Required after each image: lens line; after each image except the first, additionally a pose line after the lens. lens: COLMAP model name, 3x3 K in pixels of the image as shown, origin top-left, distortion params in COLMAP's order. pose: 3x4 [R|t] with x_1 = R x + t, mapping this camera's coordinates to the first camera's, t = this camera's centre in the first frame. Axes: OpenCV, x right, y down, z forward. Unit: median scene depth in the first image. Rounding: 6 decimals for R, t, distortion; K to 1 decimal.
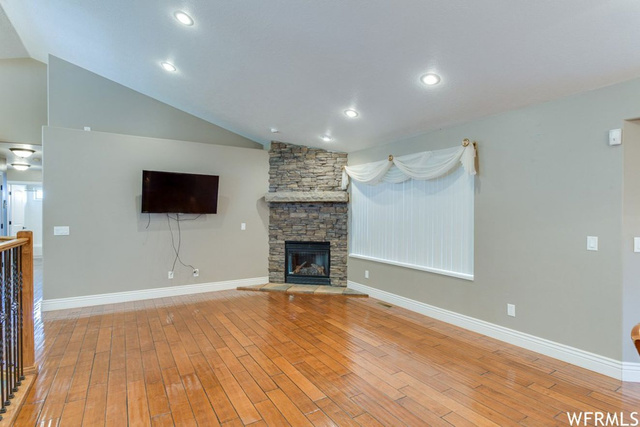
lens RADIAL K [[331.7, 0, 332.8], [0, 331.7, 215.3], [0, 0, 1]] dist [-0.000188, -0.002786]
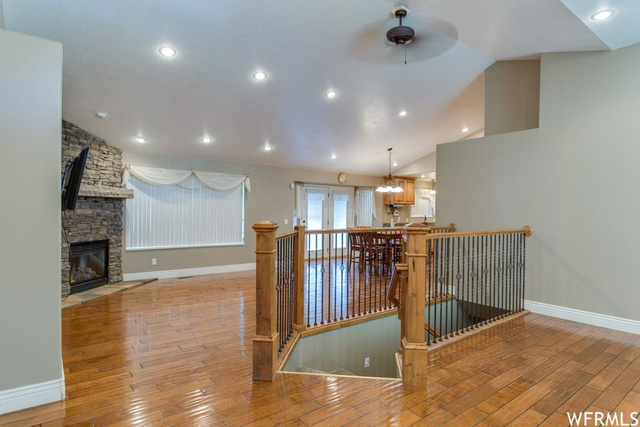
lens RADIAL K [[354.7, 0, 317.7], [0, 354.7, 214.0], [0, 0, 1]] dist [0.002808, -0.001669]
pose [[-0.085691, -0.013989, 0.996224, -1.108073], [-0.009726, 0.999866, 0.013203, -0.012819], [-0.996274, -0.008558, -0.085816, 0.486729]]
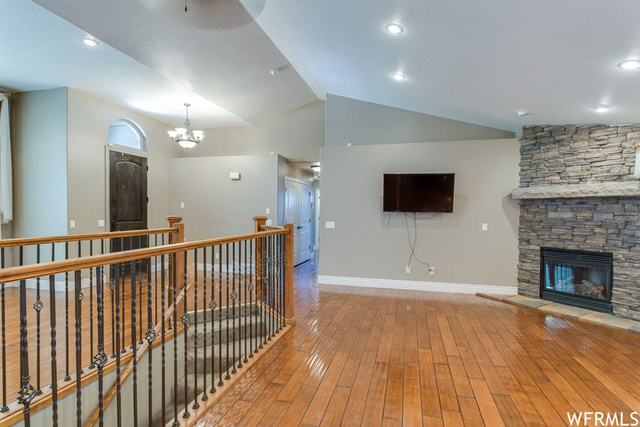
lens RADIAL K [[331.7, 0, 316.4], [0, 331.7, 215.3], [0, 0, 1]] dist [-0.000188, -0.002786]
pose [[0.668457, 0.011150, -0.743667, 0.094571], [-0.008629, 0.999937, 0.007236, -0.000553], [0.743701, 0.001580, 0.668511, 0.054442]]
